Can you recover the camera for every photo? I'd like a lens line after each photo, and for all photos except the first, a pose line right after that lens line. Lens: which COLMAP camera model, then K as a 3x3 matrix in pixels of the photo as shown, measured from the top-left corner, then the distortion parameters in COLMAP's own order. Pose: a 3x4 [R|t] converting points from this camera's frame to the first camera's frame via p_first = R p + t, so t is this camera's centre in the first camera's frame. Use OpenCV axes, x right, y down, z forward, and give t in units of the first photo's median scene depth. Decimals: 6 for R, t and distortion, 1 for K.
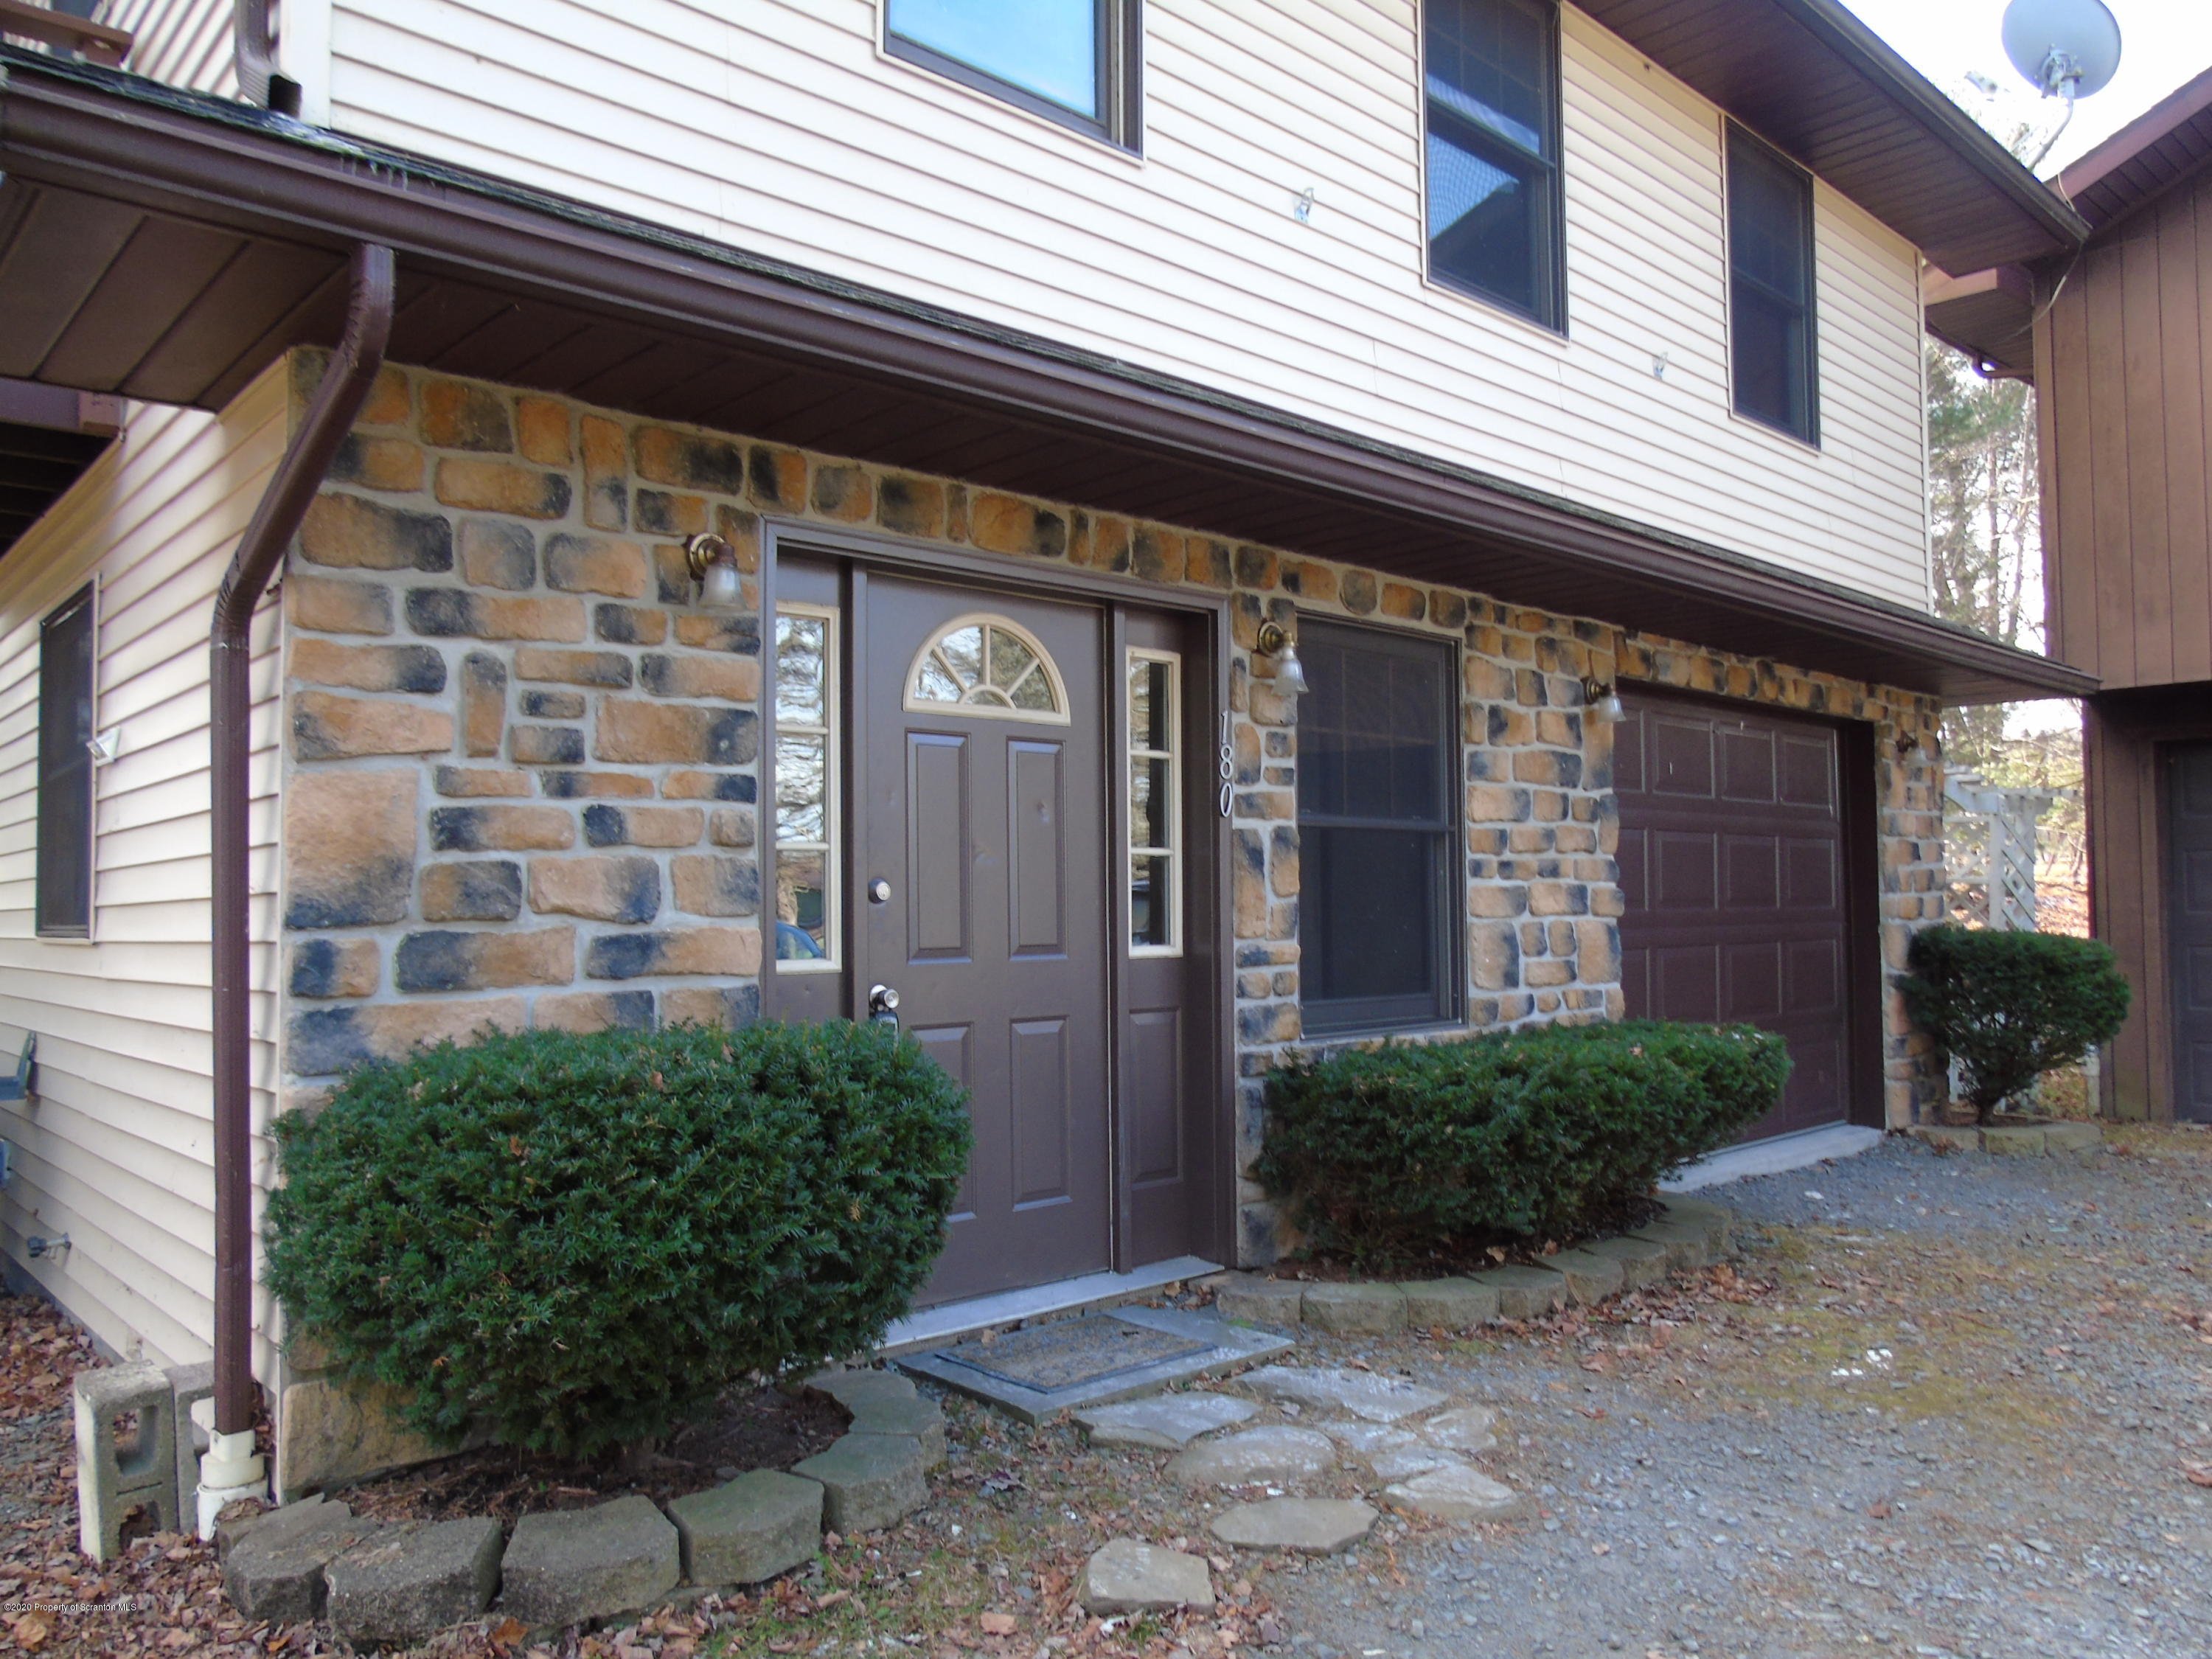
lens RADIAL K [[1618.8, 0, 1116.8], [0, 1618.8, 834.3], [0, 0, 1]] dist [-0.040132, 0.028619]
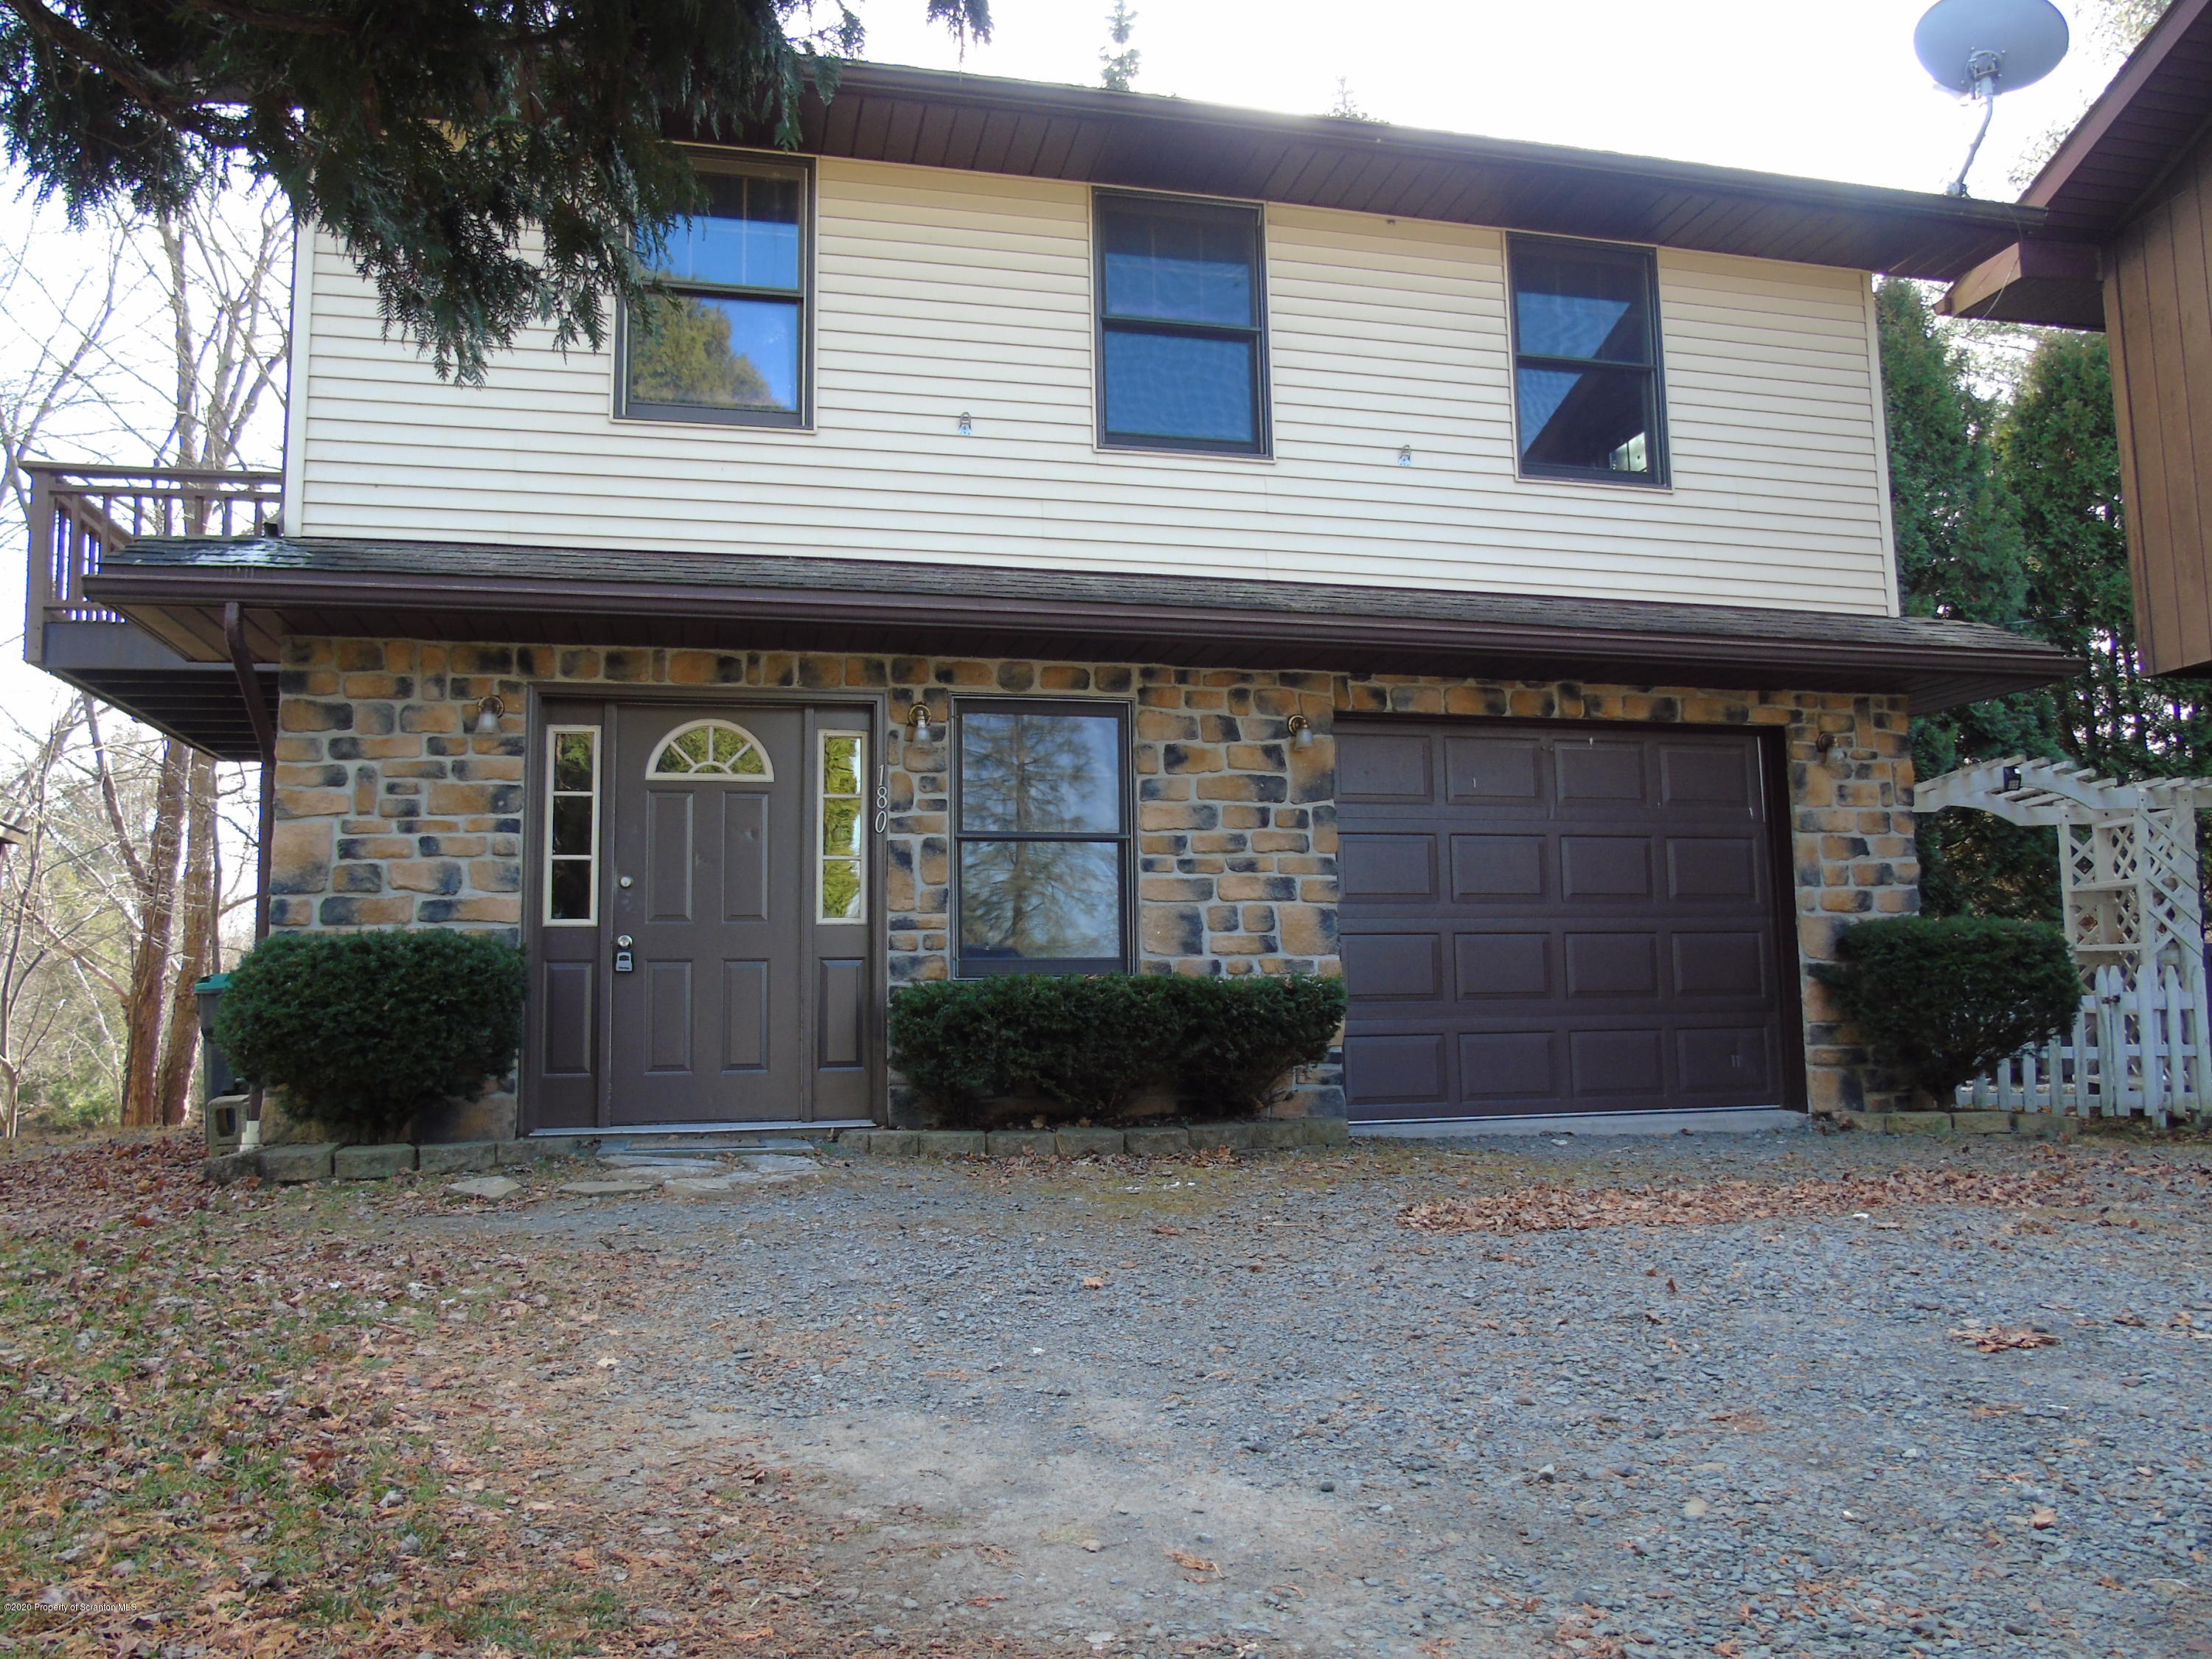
lens RADIAL K [[1618.8, 0, 1112.5], [0, 1618.8, 841.0], [0, 0, 1]] dist [-0.040132, 0.028619]
pose [[0.866415, -0.063553, -0.495264, 0.985532], [0.031205, 0.996820, -0.073323, 0.112700], [0.498349, 0.048074, 0.865643, -0.219088]]
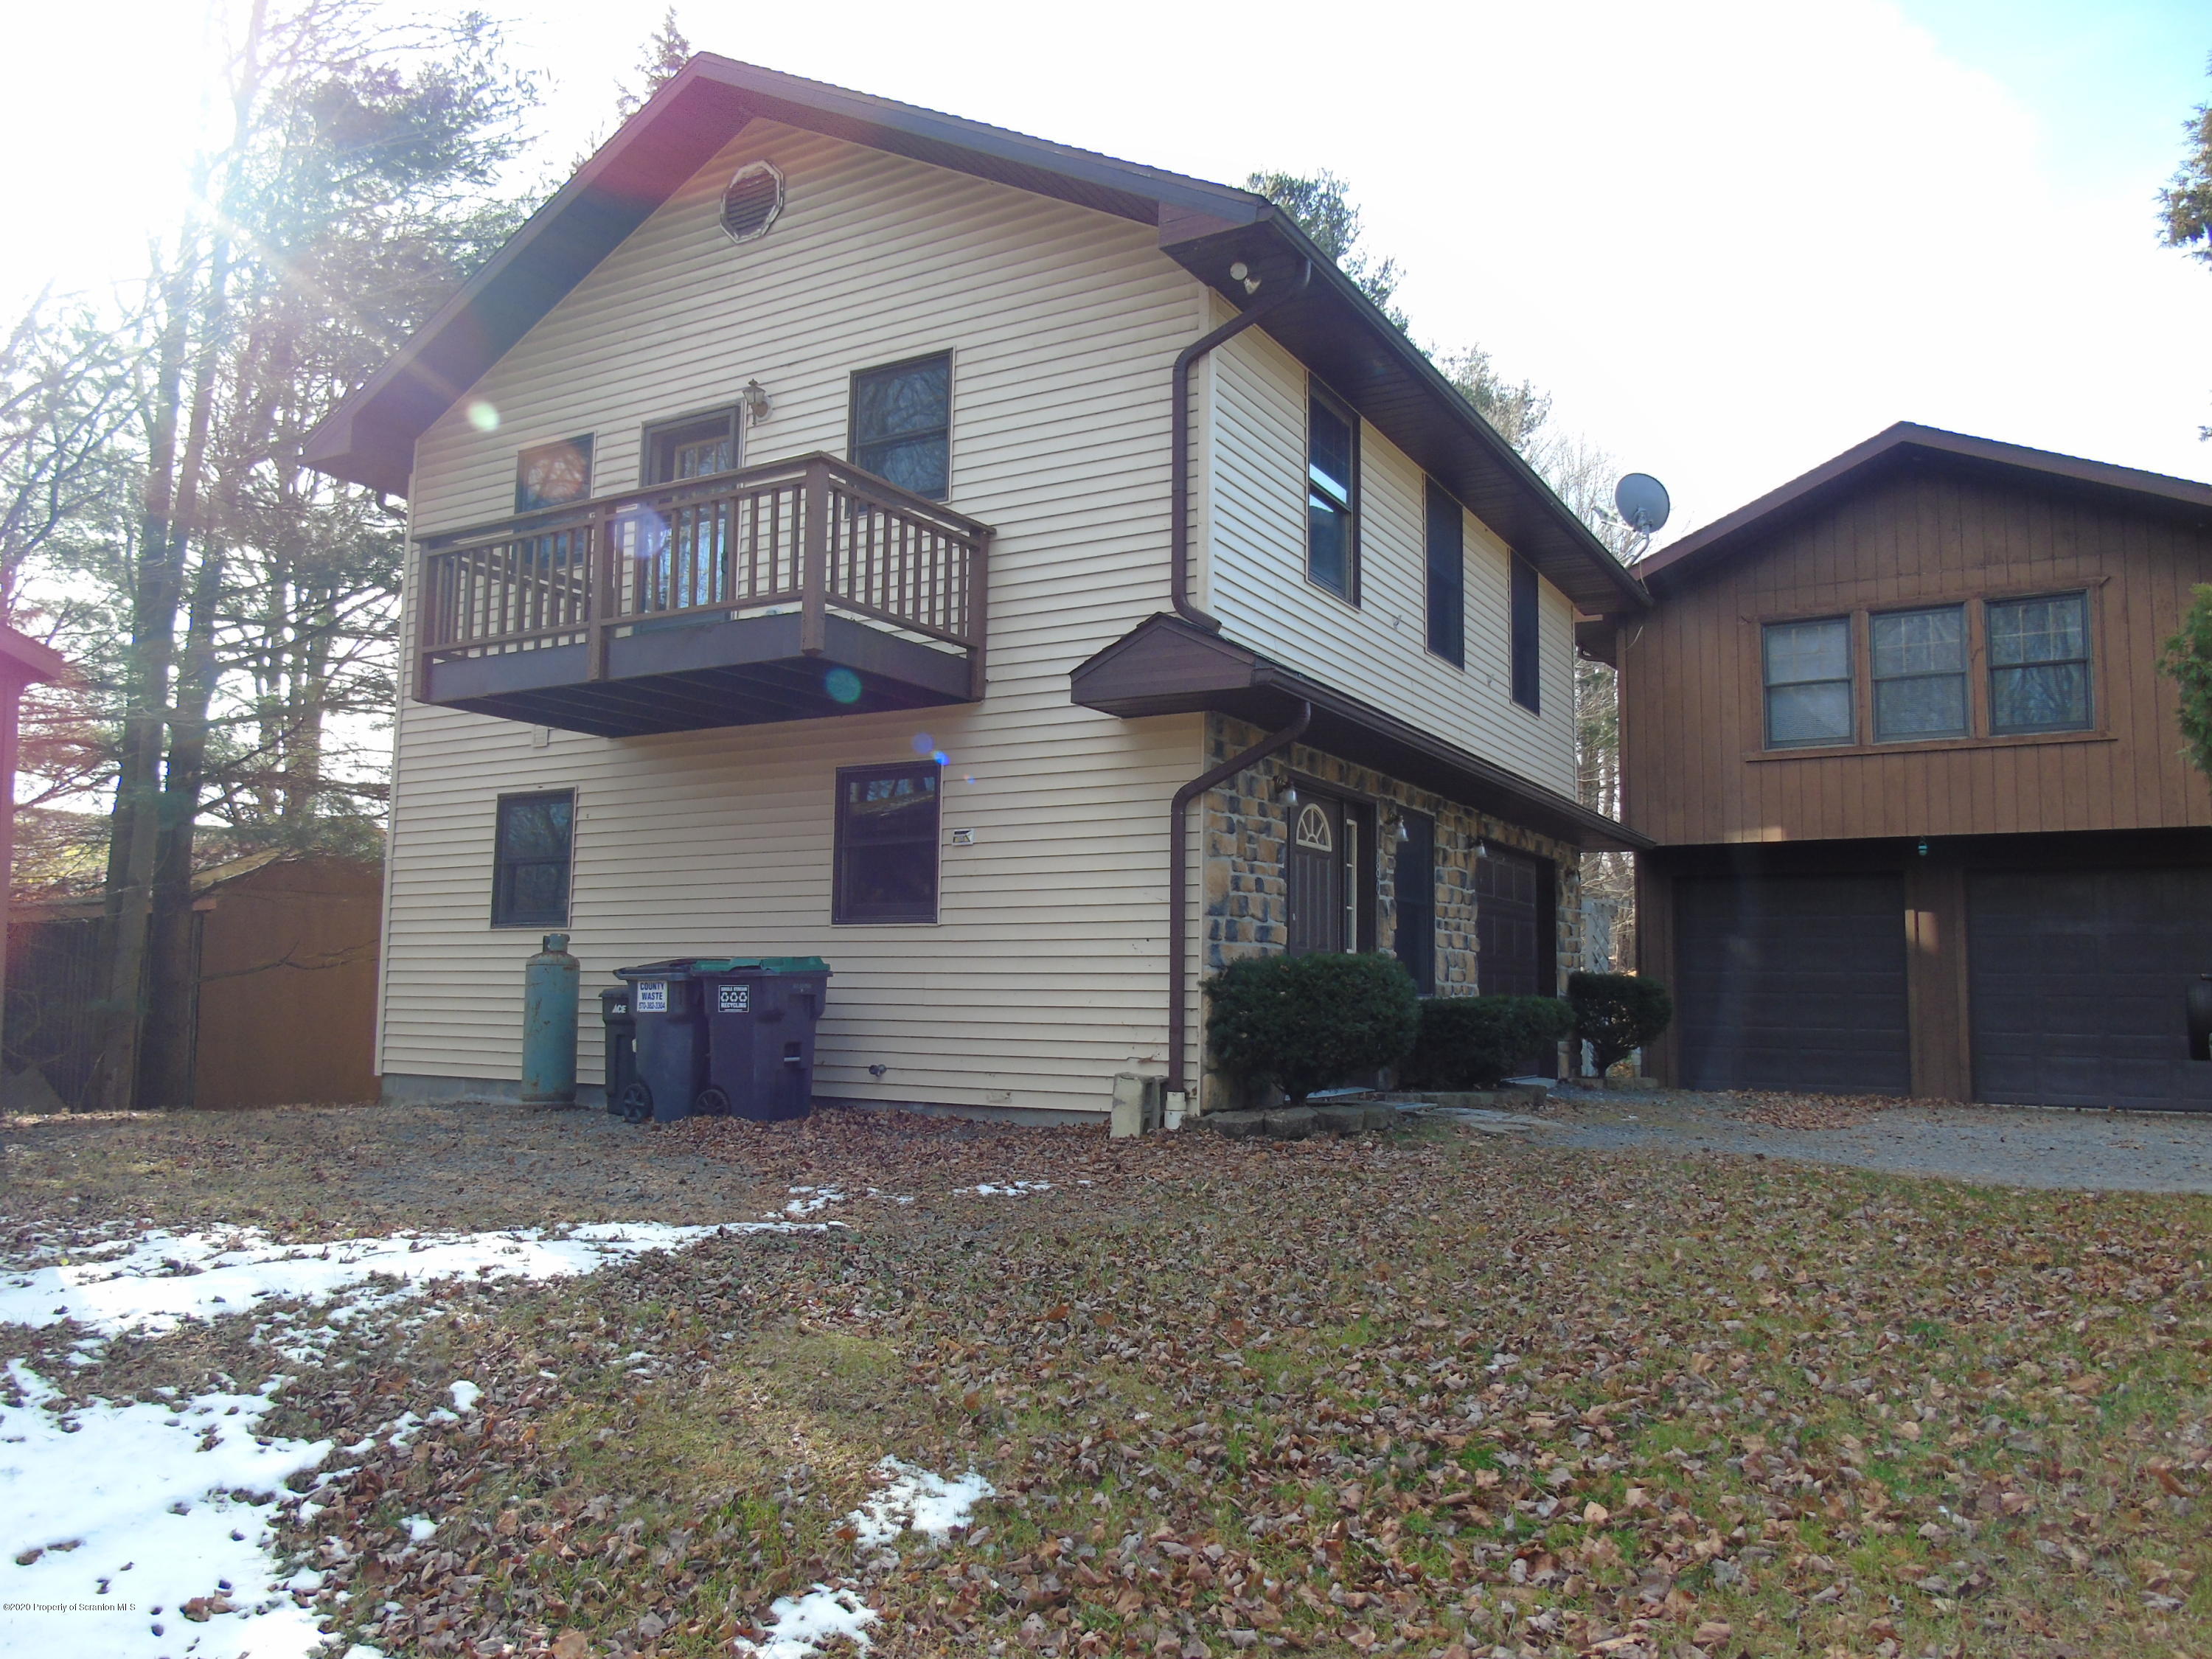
lens RADIAL K [[1618.8, 0, 1095.1], [0, 1618.8, 834.2], [0, 0, 1]] dist [-0.040132, 0.028619]
pose [[0.956775, 0.052603, 0.286034, -0.940725], [-0.035405, 0.997259, -0.064973, 0.065689], [-0.288667, 0.052038, 0.956014, -1.042757]]
